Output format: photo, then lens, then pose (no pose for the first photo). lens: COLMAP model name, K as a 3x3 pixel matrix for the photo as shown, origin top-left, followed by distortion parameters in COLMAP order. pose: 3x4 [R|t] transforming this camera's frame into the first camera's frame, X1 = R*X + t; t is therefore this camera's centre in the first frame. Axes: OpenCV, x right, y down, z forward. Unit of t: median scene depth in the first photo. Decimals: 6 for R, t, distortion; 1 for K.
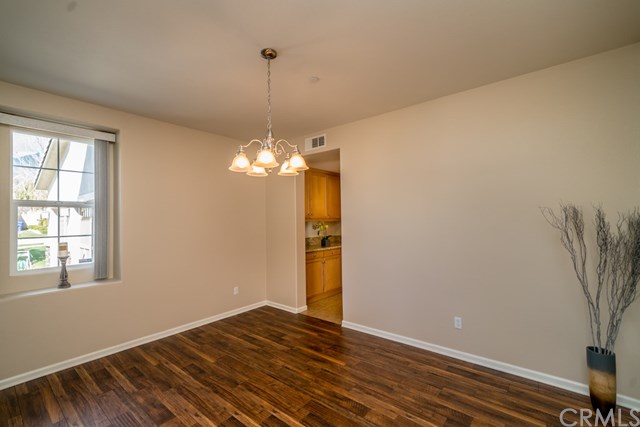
lens RADIAL K [[283.5, 0, 320.7], [0, 283.5, 213.4], [0, 0, 1]] dist [0.025965, -0.000314]
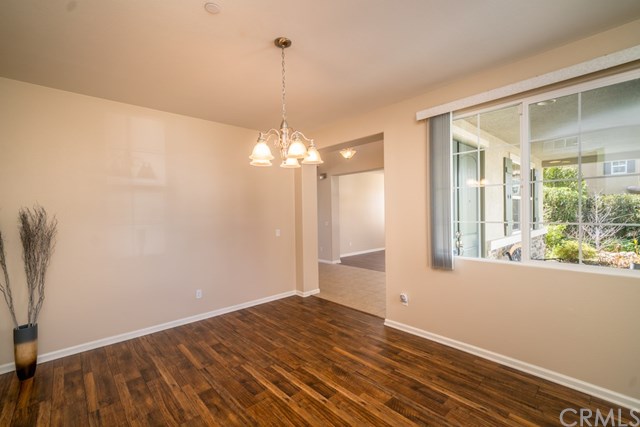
lens RADIAL K [[281.6, 0, 320.5], [0, 281.6, 212.3], [0, 0, 1]] dist [0.000378, -0.000009]
pose [[-0.990426, 0.032146, 0.134252, -0.412152], [0.029926, 0.999380, -0.018523, 0.049543], [-0.134764, -0.014328, -0.990774, 1.890601]]
